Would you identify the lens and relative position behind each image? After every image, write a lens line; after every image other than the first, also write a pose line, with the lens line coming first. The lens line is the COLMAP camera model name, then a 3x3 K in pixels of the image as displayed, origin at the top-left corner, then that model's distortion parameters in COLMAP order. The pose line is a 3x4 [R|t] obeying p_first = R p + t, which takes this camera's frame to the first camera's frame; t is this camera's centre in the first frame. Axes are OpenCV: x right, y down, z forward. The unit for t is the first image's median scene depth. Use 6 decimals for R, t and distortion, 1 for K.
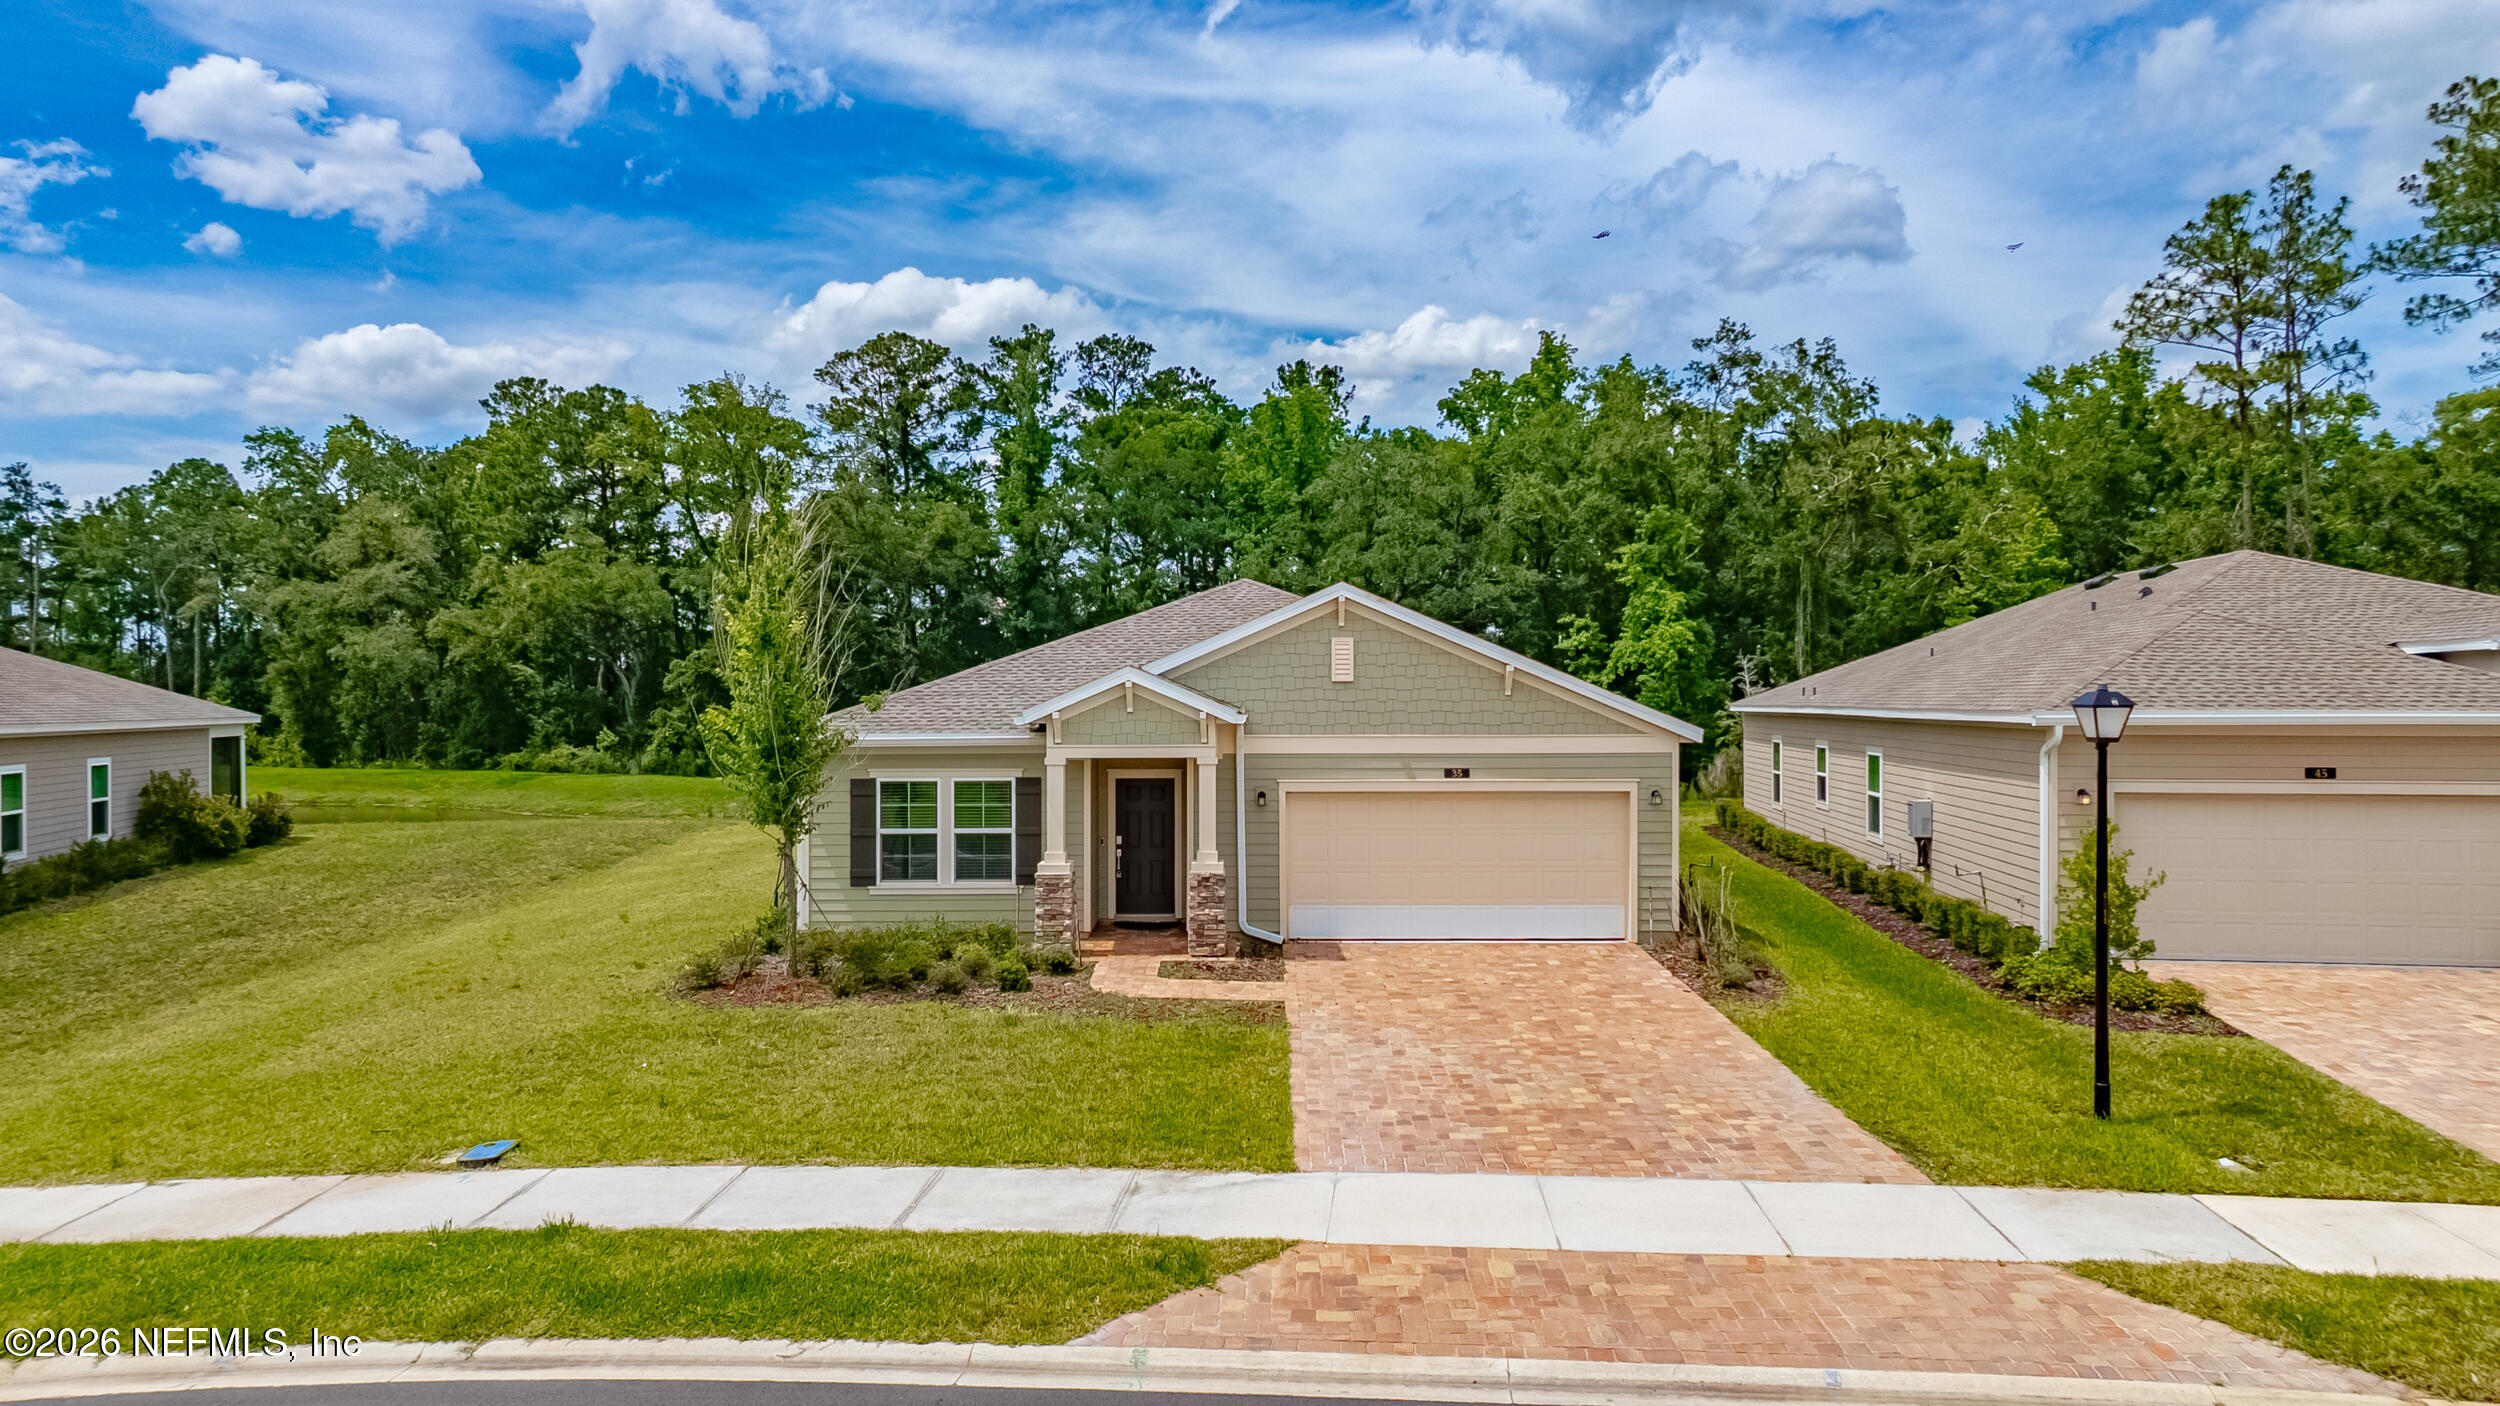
lens RADIAL K [[1484.0, 0, 1250.9], [0, 1484.0, 697.4], [0, 0, 1]] dist [-0.013120, 0.006470]
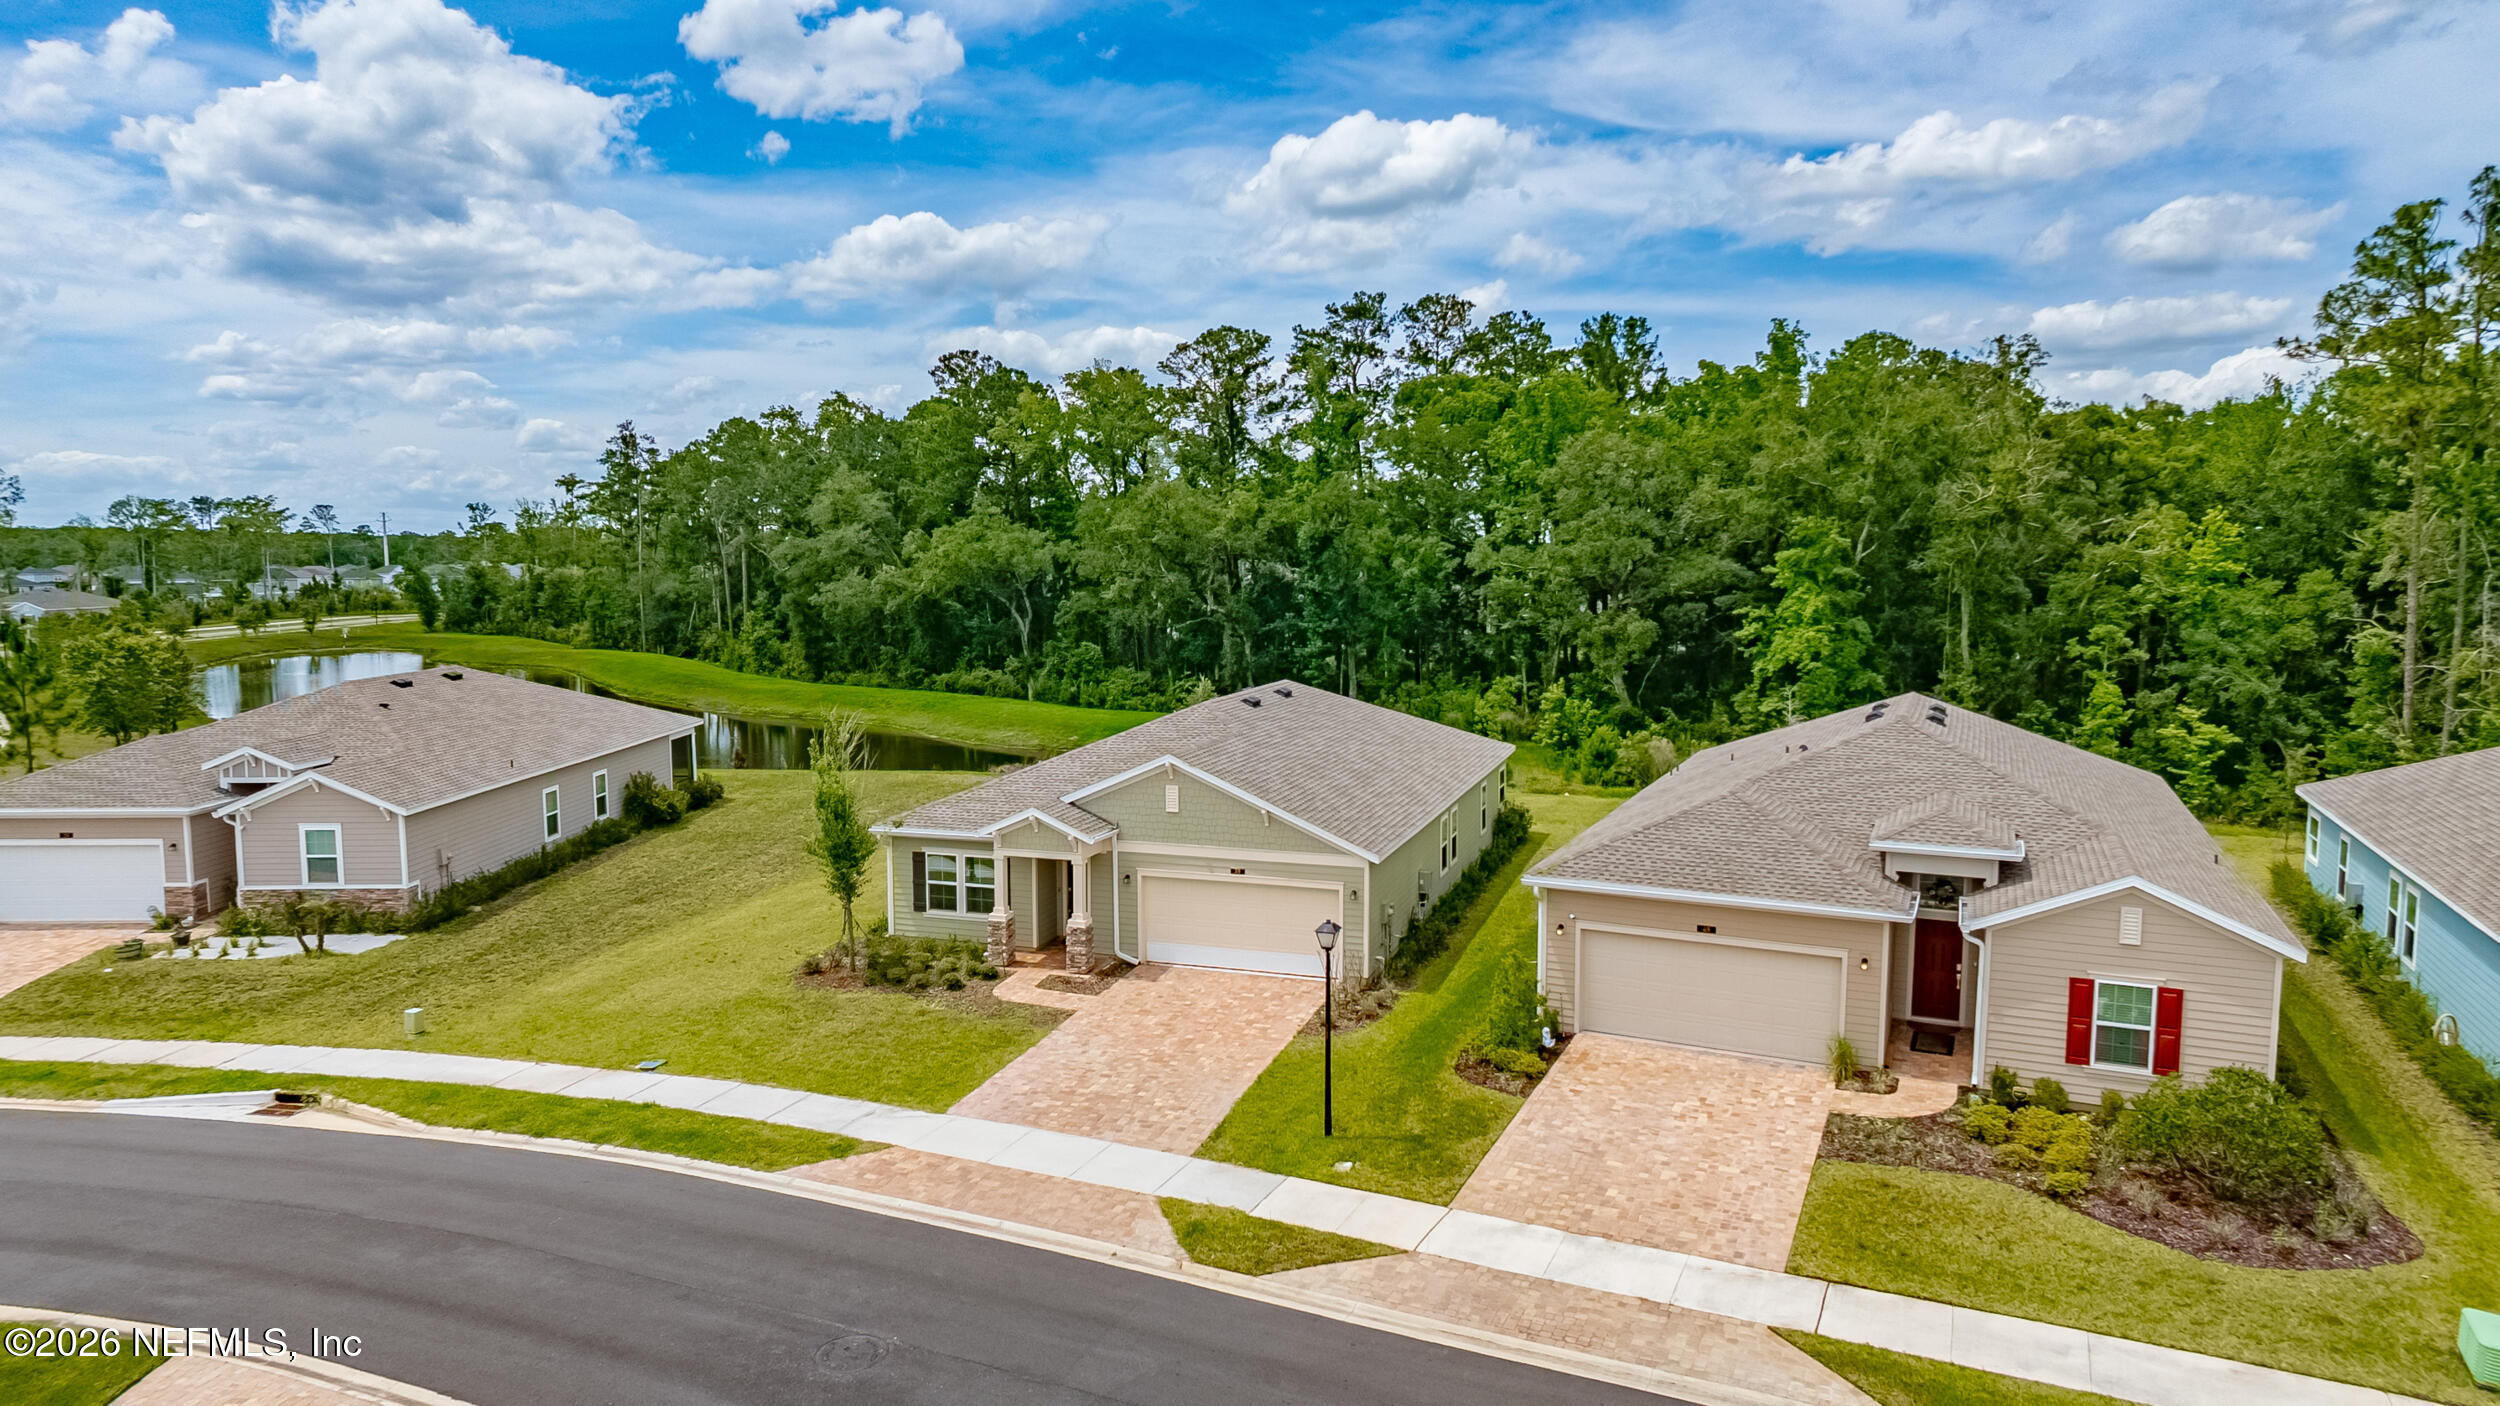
lens RADIAL K [[1484.0, 0, 1245.5], [0, 1484.0, 705.2], [0, 0, 1]] dist [-0.013120, 0.006470]
pose [[0.948555, 0.030863, -0.315105, 0.517336], [0.001881, 0.994671, 0.103086, -0.236058], [0.316607, -0.098375, 0.943442, -0.409614]]
